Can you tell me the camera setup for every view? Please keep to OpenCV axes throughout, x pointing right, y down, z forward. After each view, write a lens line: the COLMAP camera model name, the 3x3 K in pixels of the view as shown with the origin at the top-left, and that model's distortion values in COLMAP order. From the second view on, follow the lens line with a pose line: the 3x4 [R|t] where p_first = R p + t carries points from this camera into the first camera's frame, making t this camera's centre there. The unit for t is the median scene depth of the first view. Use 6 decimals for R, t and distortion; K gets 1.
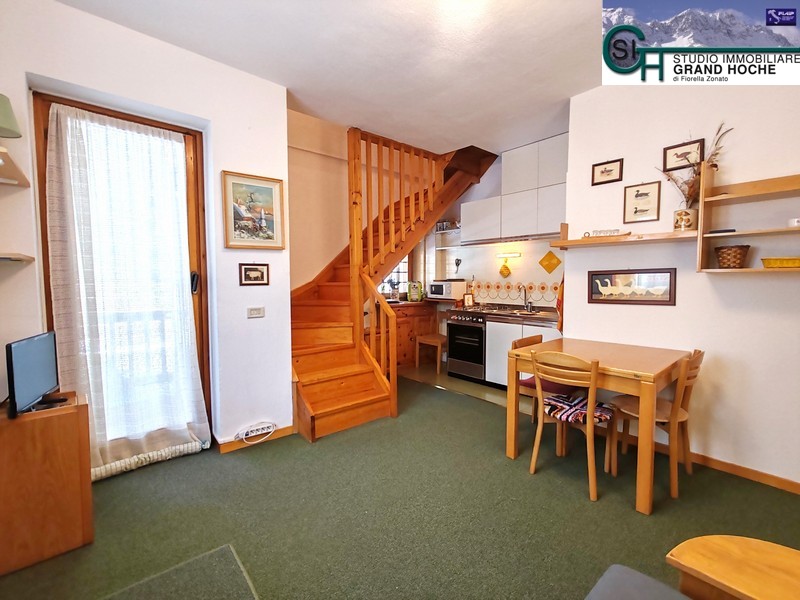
lens RADIAL K [[363.4, 0, 397.8], [0, 363.4, 299.4], [0, 0, 1]] dist [0.002820, 0.002597]
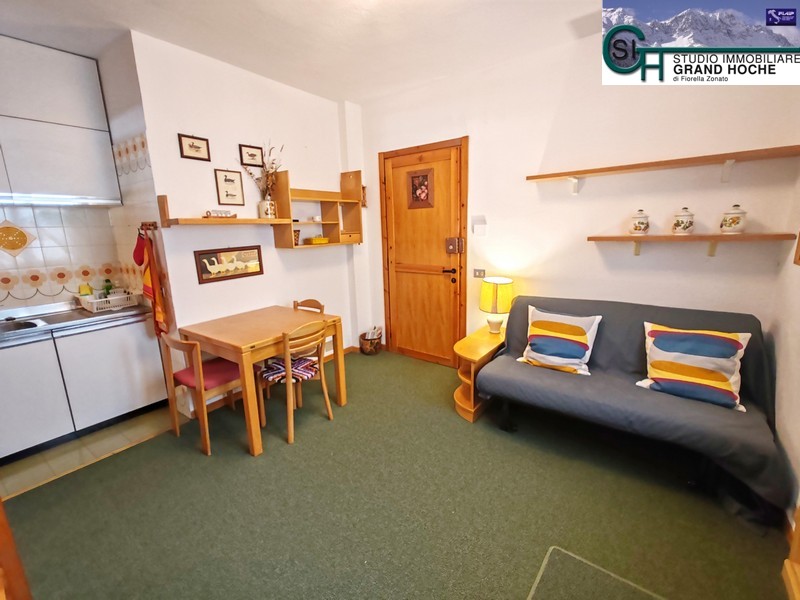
lens RADIAL K [[363.4, 0, 398.0], [0, 363.4, 294.8], [0, 0, 1]] dist [0.002820, 0.002597]
pose [[-0.209167, -0.172040, 0.962627, -0.357529], [0.083742, 0.977635, 0.192918, -0.071660], [-0.974288, 0.120964, -0.190082, 0.465559]]
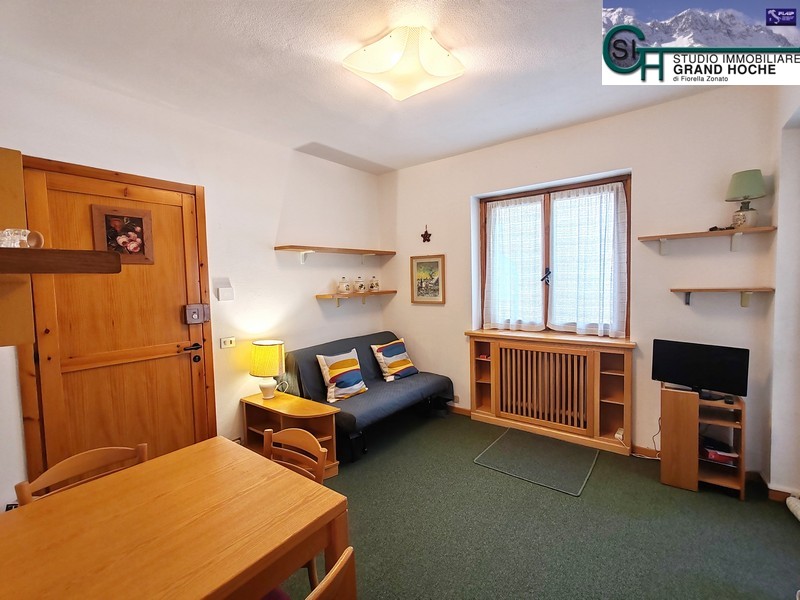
lens RADIAL K [[363.4, 0, 399.6], [0, 363.4, 298.5], [0, 0, 1]] dist [0.002820, 0.002597]
pose [[-0.979583, 0.036787, -0.197646, 0.194304], [0.015102, 0.993804, 0.110119, -0.104441], [0.200472, 0.104886, -0.974069, 0.869688]]
